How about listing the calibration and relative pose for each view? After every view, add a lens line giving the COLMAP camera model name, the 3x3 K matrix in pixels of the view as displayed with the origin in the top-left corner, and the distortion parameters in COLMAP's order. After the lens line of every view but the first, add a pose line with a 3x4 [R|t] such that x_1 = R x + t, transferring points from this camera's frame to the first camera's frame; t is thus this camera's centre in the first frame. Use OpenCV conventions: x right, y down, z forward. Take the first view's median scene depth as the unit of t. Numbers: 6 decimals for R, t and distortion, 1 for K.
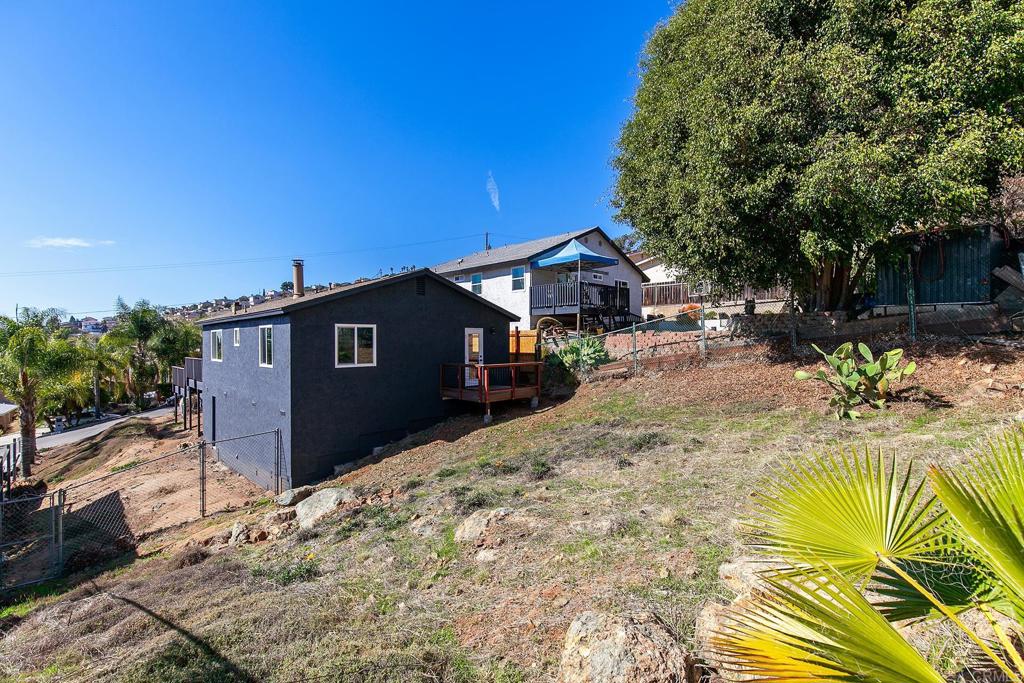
lens RADIAL K [[465.7, 0, 510.9], [0, 465.7, 339.4], [0, 0, 1]] dist [0.010374, -0.001493]
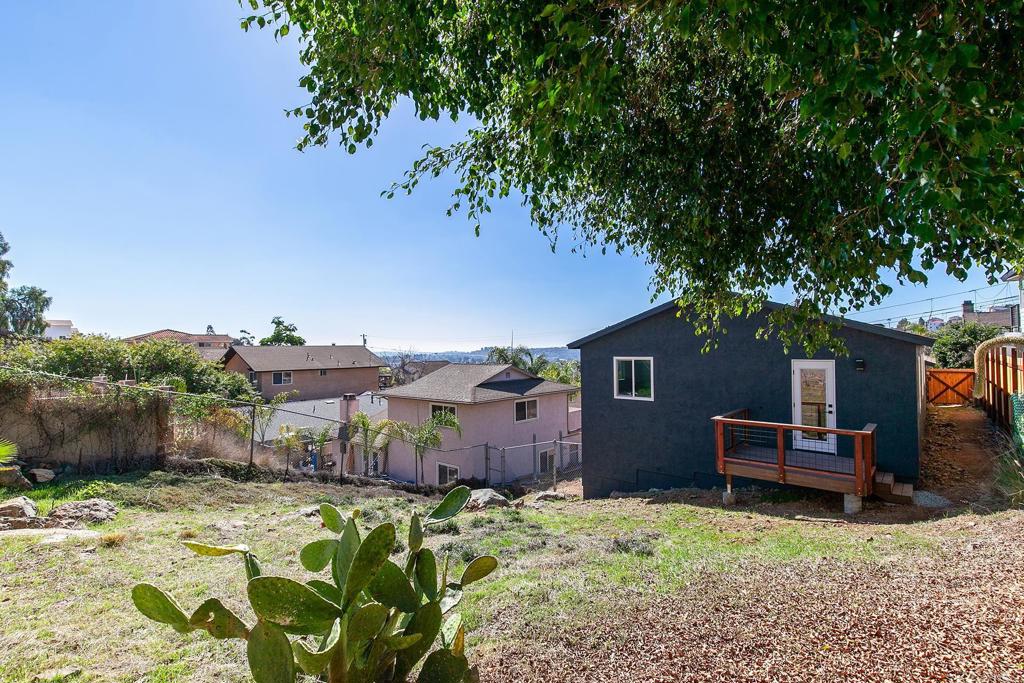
lens RADIAL K [[465.7, 0, 510.9], [0, 465.7, 339.4], [0, 0, 1]] dist [0.010374, -0.001493]
pose [[0.076508, -0.012408, -0.996992, 0.527097], [0.014273, 0.999834, -0.011348, -0.051045], [0.996967, -0.013362, 0.076672, 0.543956]]
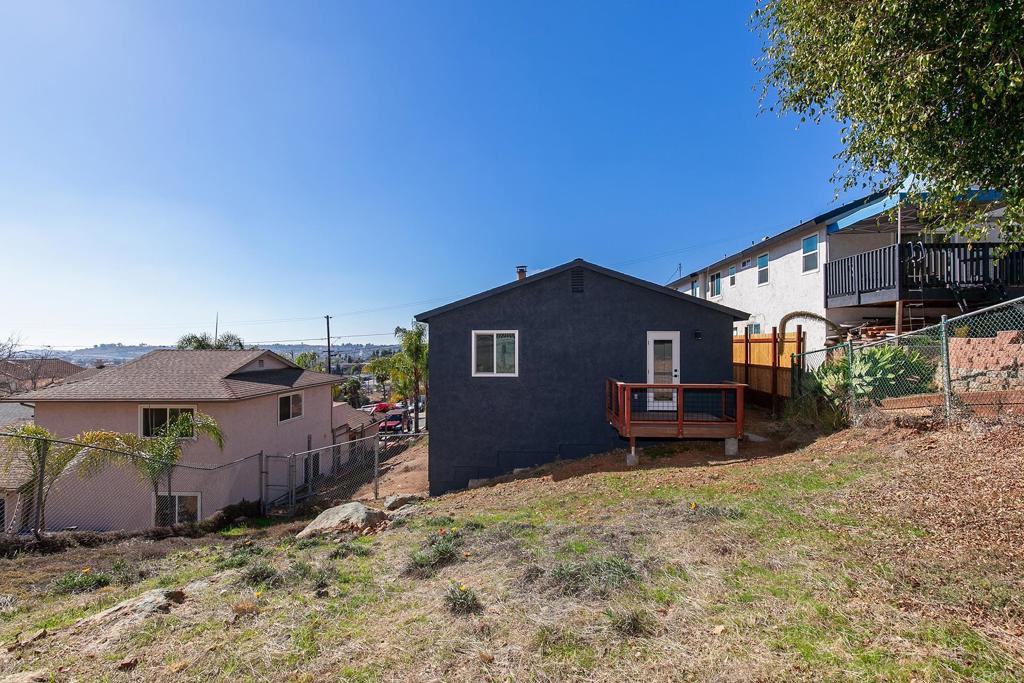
lens RADIAL K [[465.7, 0, 510.9], [0, 465.7, 339.4], [0, 0, 1]] dist [0.010374, -0.001493]
pose [[0.668483, -0.003431, -0.743720, 0.306164], [0.000086, 0.999990, -0.004536, -0.008387], [0.743728, 0.002968, 0.668476, 0.334469]]
